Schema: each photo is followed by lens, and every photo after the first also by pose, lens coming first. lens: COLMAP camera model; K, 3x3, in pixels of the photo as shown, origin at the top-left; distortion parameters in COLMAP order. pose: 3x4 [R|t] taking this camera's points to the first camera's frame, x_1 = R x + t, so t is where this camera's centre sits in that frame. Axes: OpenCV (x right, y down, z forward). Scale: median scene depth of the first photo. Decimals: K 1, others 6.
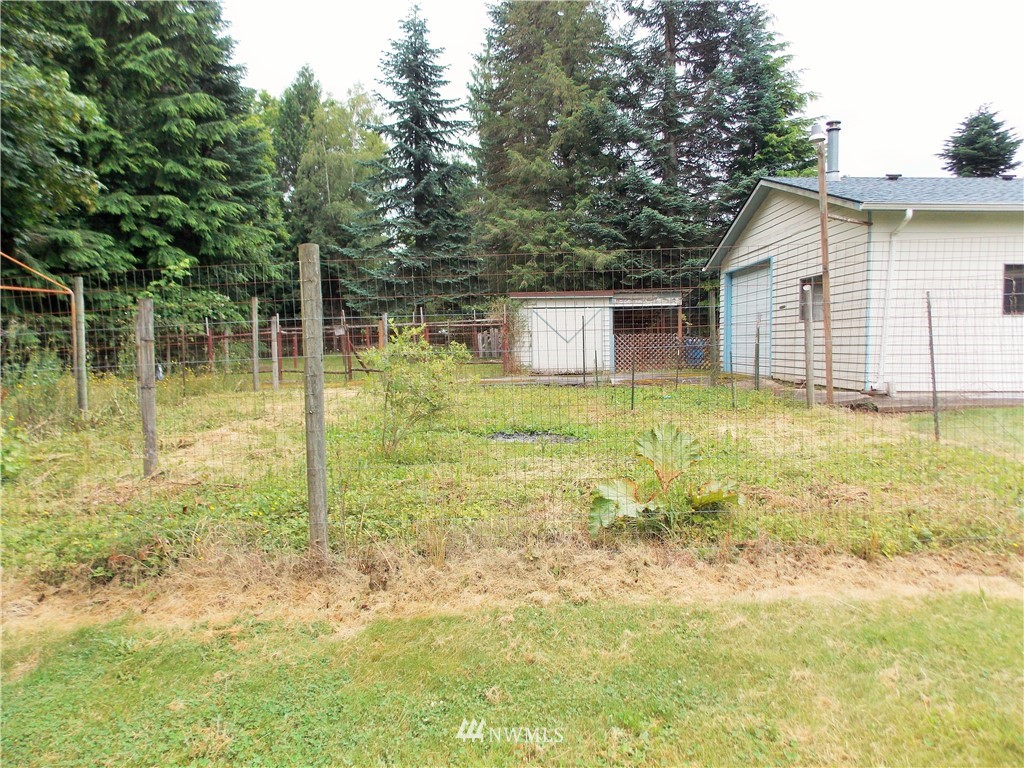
lens RADIAL K [[682.2, 0, 515.0], [0, 682.2, 378.5], [0, 0, 1]] dist [0.008184, 0.003289]
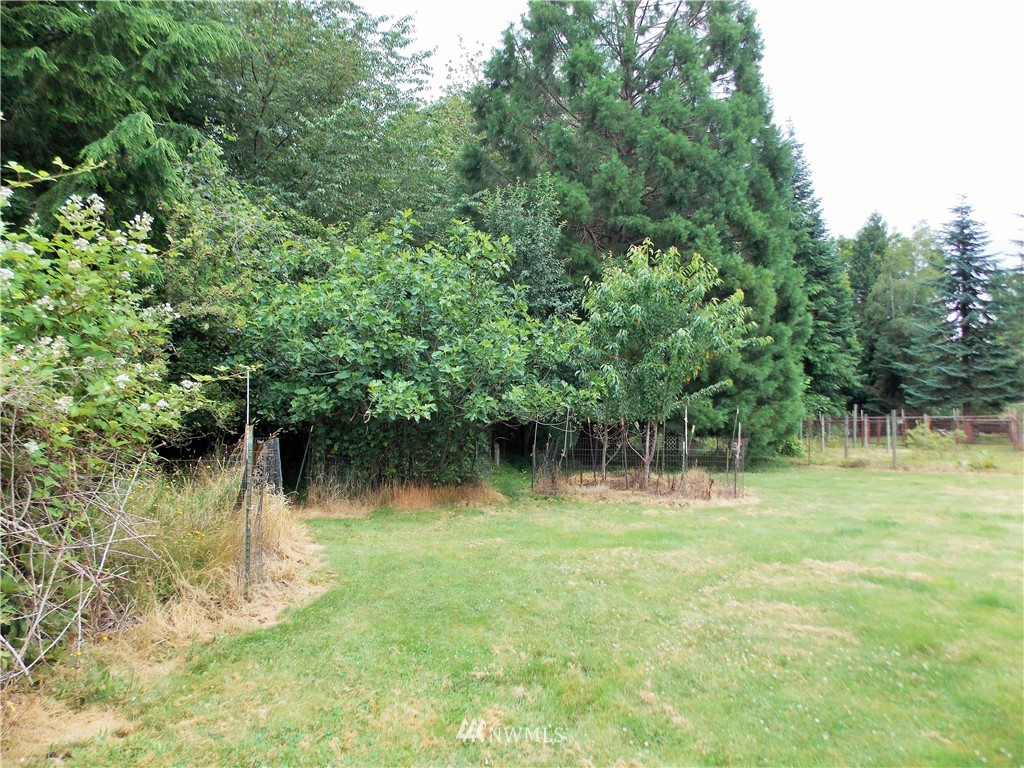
lens RADIAL K [[682.2, 0, 517.7], [0, 682.2, 377.7], [0, 0, 1]] dist [0.008184, 0.003289]
pose [[0.722198, -0.022735, -0.691313, 0.175992], [-0.064502, 0.992891, -0.100036, 0.043519], [0.688672, 0.116837, 0.715597, -0.671442]]
